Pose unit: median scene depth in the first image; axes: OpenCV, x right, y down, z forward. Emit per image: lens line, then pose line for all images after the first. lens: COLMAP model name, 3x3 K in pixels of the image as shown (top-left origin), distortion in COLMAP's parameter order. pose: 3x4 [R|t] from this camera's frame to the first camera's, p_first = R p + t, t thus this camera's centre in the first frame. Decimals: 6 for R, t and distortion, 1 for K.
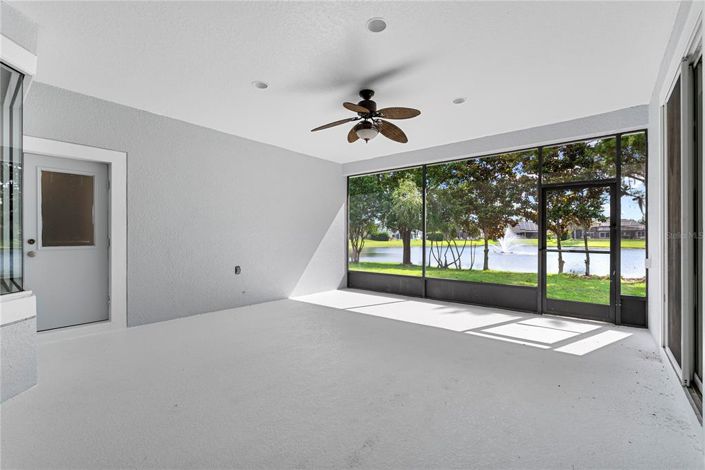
lens RADIAL K [[318.3, 0, 352.5], [0, 318.3, 235.0], [0, 0, 1]] dist [-0.027718, 0.000131]
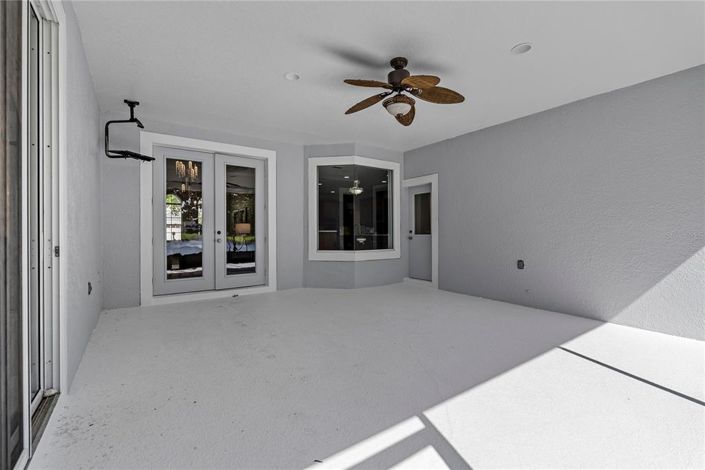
lens RADIAL K [[311.9, 0, 352.5], [0, 311.9, 235.0], [0, 0, 1]] dist [-0.000133, 0.000014]
pose [[-0.274102, 0.016549, -0.961558, 0.871806], [0.007331, 0.999859, 0.015119, 0.007832], [0.961673, -0.002905, -0.274185, 1.055392]]
